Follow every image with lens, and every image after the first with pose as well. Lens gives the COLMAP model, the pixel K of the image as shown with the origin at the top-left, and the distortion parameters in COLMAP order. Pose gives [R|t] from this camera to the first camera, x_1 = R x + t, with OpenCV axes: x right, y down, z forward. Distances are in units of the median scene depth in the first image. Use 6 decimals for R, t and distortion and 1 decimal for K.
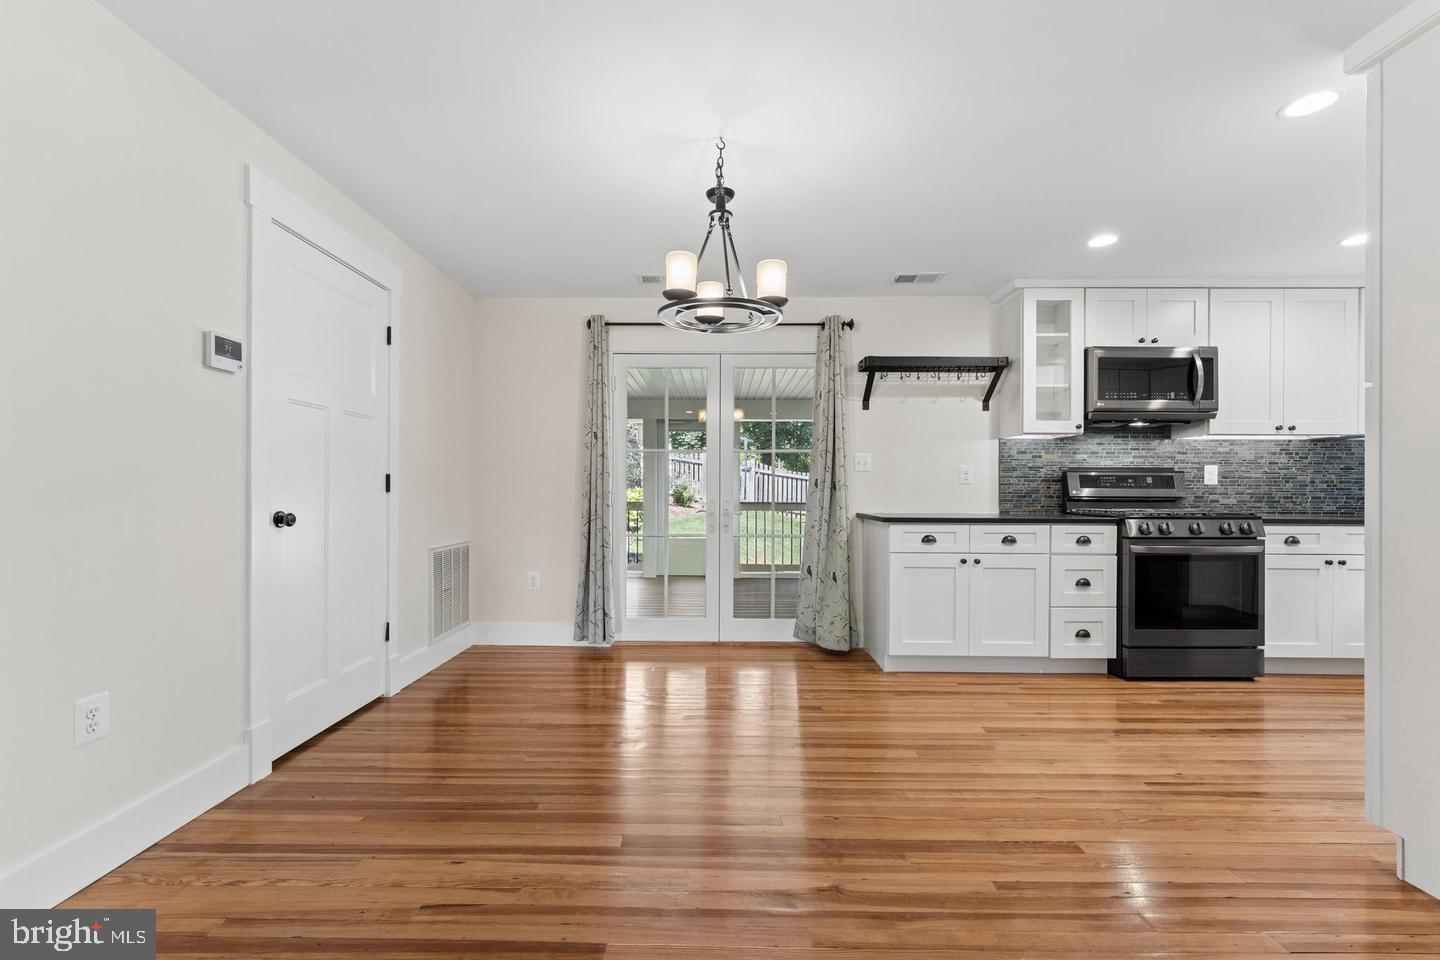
lens RADIAL K [[609.6, 0, 709.9], [0, 609.6, 491.0], [0, 0, 1]] dist [-0.002311, 0.000861]
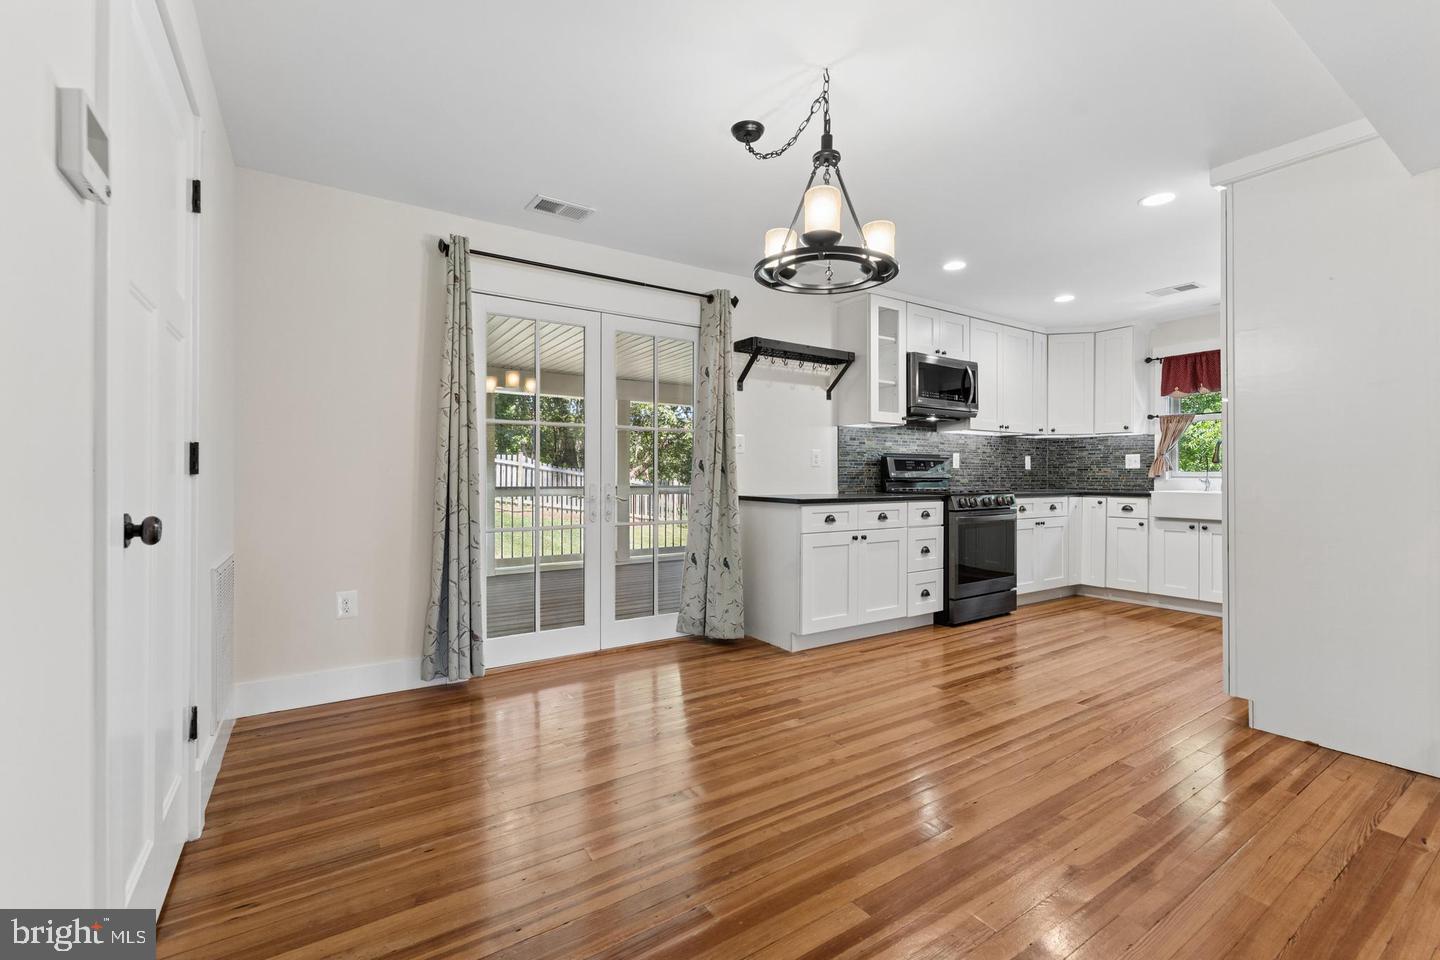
lens RADIAL K [[609.6, 0, 724.4], [0, 609.6, 478.3], [0, 0, 1]] dist [-0.002311, 0.000861]
pose [[0.828700, -0.004701, 0.559673, -0.340556], [0.002129, 0.999984, 0.005248, 0.003067], [-0.559689, -0.003157, 0.828697, 0.210182]]
